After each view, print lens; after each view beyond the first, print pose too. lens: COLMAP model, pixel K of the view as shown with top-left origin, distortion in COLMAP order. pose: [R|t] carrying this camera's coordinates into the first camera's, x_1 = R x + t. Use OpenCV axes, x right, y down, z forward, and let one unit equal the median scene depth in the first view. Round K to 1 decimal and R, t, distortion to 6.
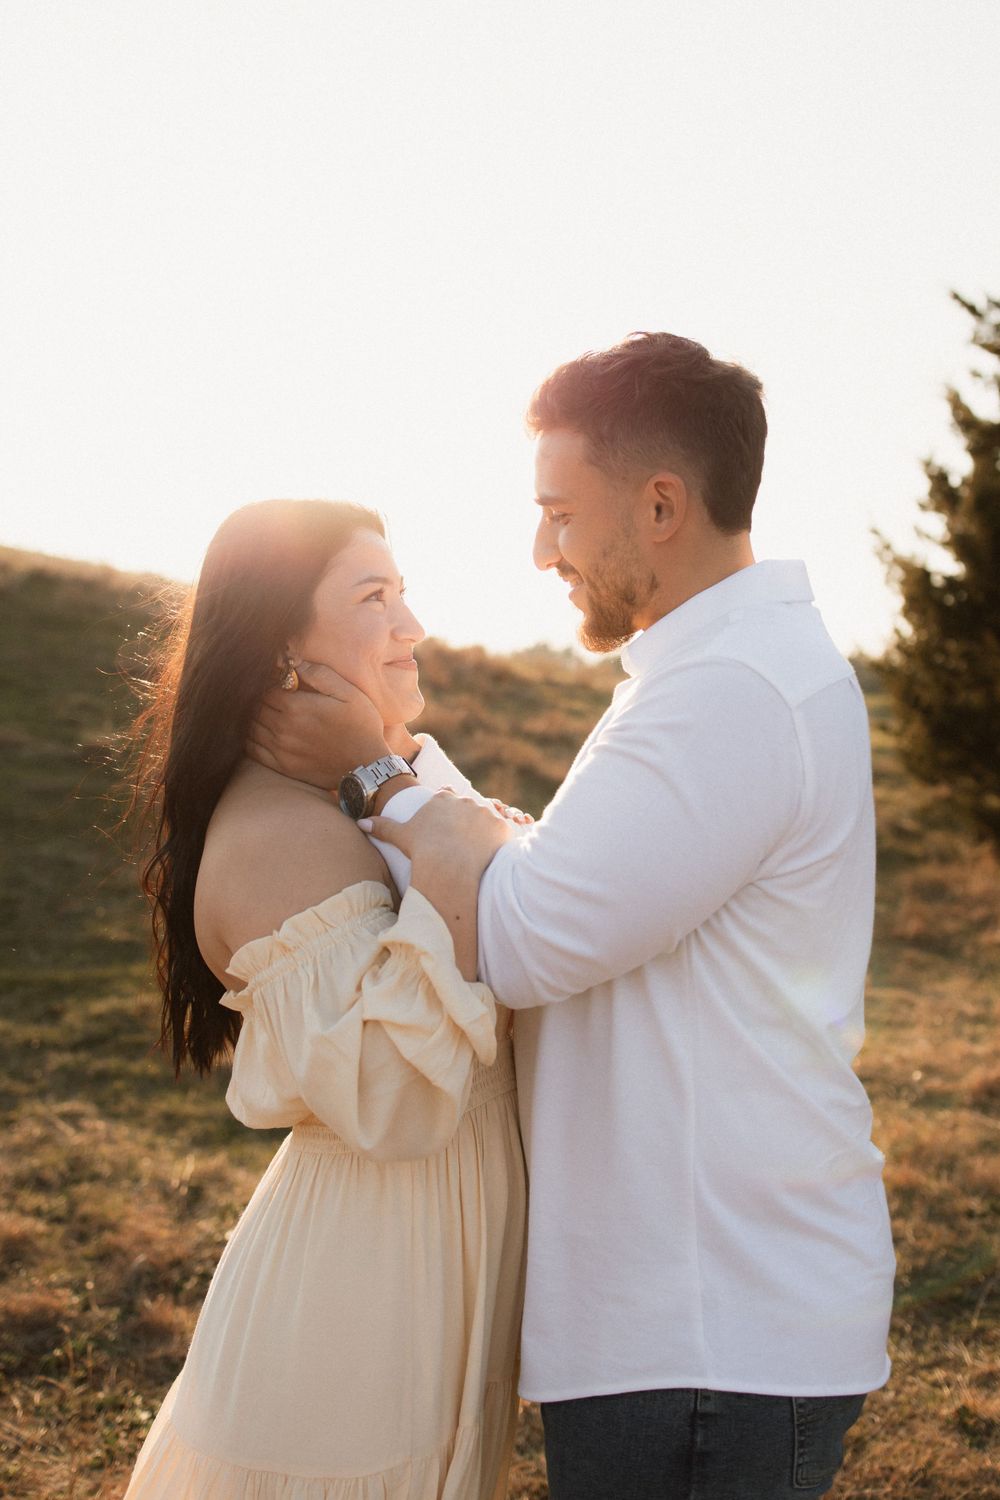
lens RADIAL K [[1583.2, 0, 538.9], [0, 1583.2, 746.7], [0, 0, 1]] dist [0.041950, -0.015992]
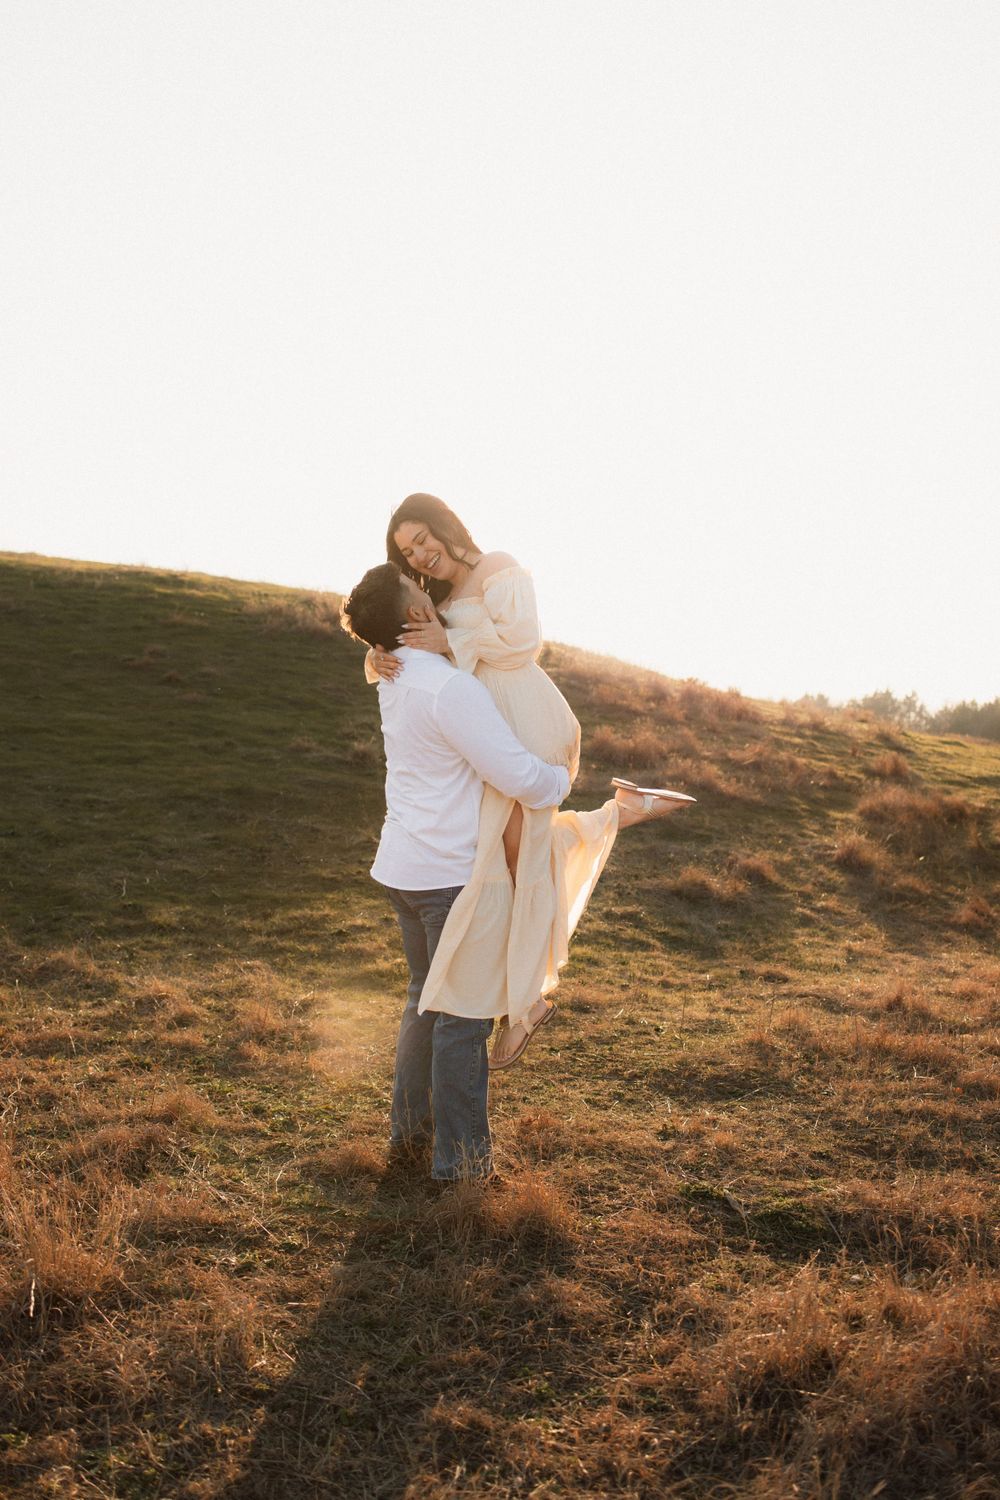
lens RADIAL K [[1486.4, 0, 500.0], [0, 1486.4, 750.0], [0, 0, 1]] dist [0.005046, -0.001893]
pose [[0.967710, 0.030352, -0.250234, 0.400886], [-0.036837, 0.999095, -0.021273, 0.054926], [0.249362, 0.029804, 0.967952, -0.475529]]
